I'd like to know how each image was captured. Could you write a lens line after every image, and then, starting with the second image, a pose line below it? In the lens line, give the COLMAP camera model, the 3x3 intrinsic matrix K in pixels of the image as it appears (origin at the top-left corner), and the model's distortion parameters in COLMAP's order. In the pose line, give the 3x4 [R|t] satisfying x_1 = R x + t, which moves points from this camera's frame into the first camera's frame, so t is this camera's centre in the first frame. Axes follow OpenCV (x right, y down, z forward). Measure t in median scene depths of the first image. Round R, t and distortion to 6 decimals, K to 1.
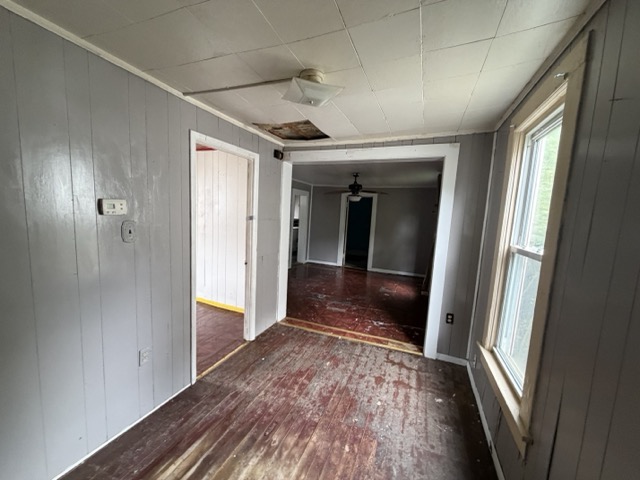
lens RADIAL K [[254.9, 0, 316.7], [0, 254.9, 241.6], [0, 0, 1]] dist [-0.001296, 0.000010]
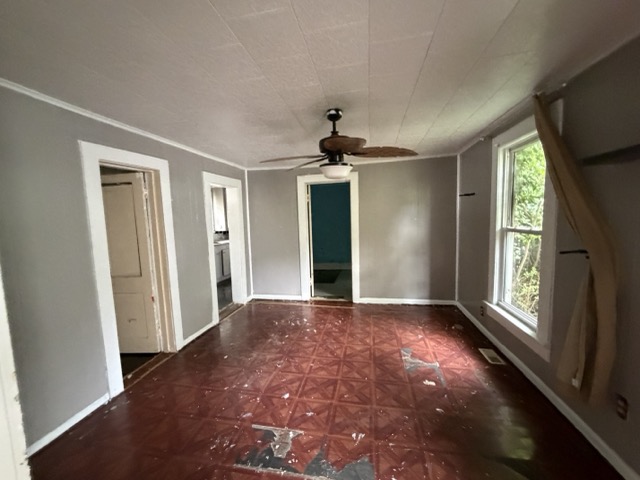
lens RADIAL K [[254.9, 0, 318.9], [0, 254.9, 240.9], [0, 0, 1]] dist [-0.001296, 0.000010]
pose [[0.976138, -0.106922, 0.189003, 0.020909], [0.107757, 0.994160, 0.005880, -0.044154], [-0.188528, 0.014627, 0.981959, 0.423054]]
